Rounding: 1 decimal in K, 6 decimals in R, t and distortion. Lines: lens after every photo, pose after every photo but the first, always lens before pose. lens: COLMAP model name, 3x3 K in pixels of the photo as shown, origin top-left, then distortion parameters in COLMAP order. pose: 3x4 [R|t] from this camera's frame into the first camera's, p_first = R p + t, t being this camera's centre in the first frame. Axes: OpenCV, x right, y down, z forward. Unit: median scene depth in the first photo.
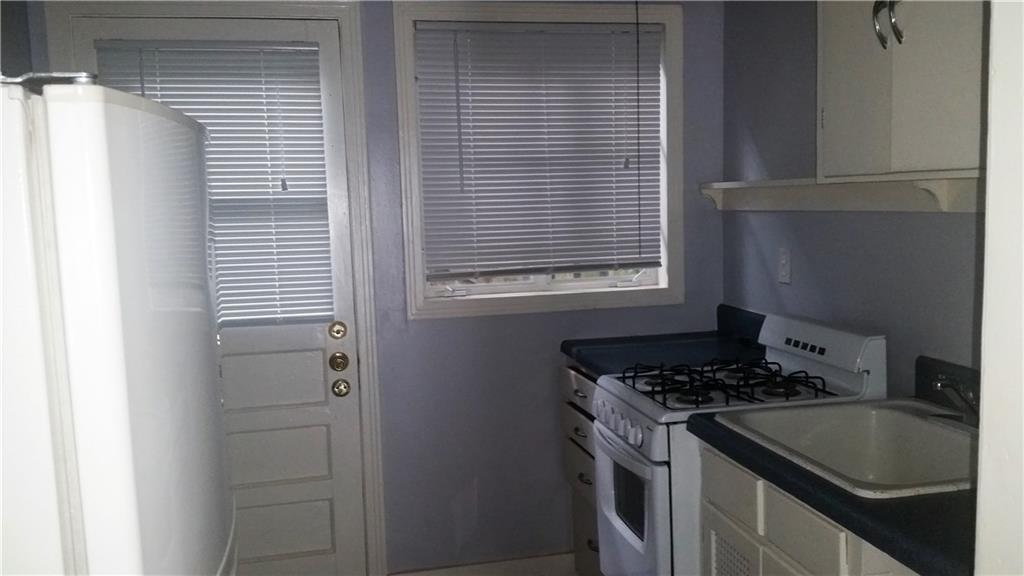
lens RADIAL K [[882.5, 0, 511.7], [0, 882.5, 303.1], [0, 0, 1]] dist [0.003502, -0.008643]
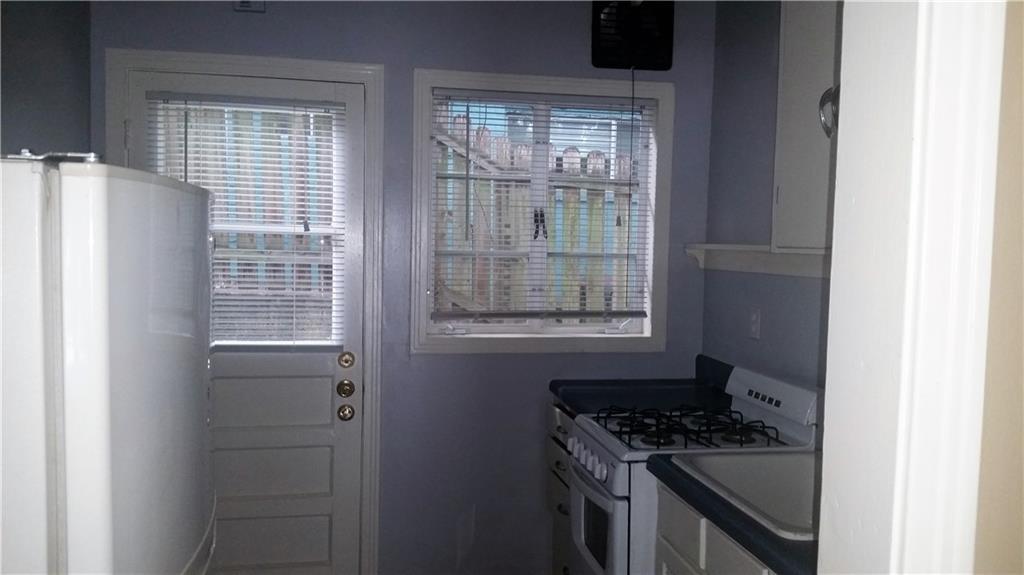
lens RADIAL K [[833.3, 0, 512.0], [0, 833.3, 287.5], [0, 0, 1]] dist [0.005091, 0.002365]
pose [[0.998218, 0.051180, -0.030683, 0.047244], [-0.053010, 0.996660, -0.062120, -0.007069], [0.027401, 0.063636, 0.997597, -0.049407]]
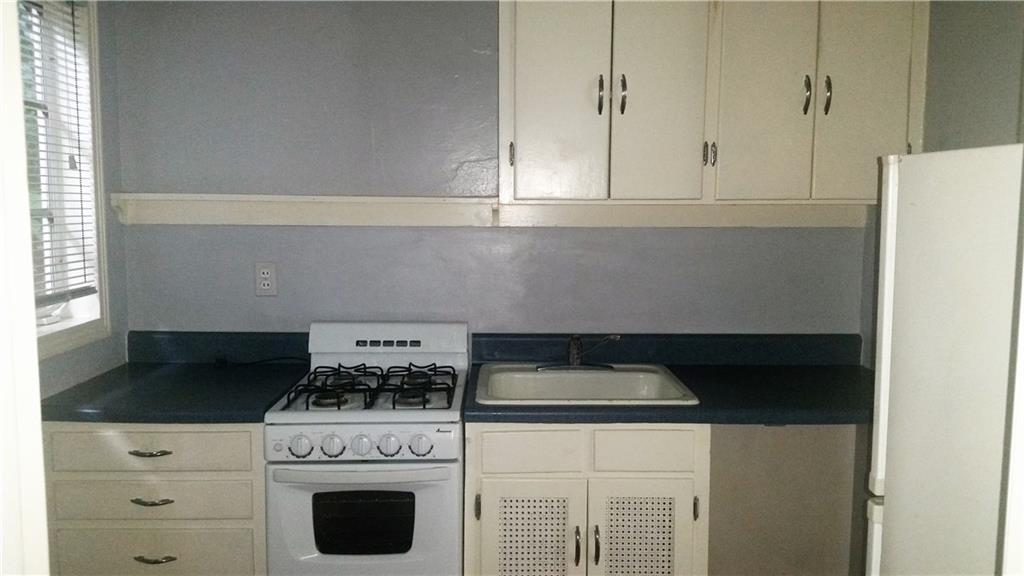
lens RADIAL K [[882.5, 0, 511.7], [0, 882.5, 303.1], [0, 0, 1]] dist [0.003502, -0.008643]
pose [[0.215246, -0.098795, 0.971550, -0.744052], [0.108358, 0.991142, 0.076780, -0.073431], [-0.970530, 0.088749, 0.224044, 0.618654]]
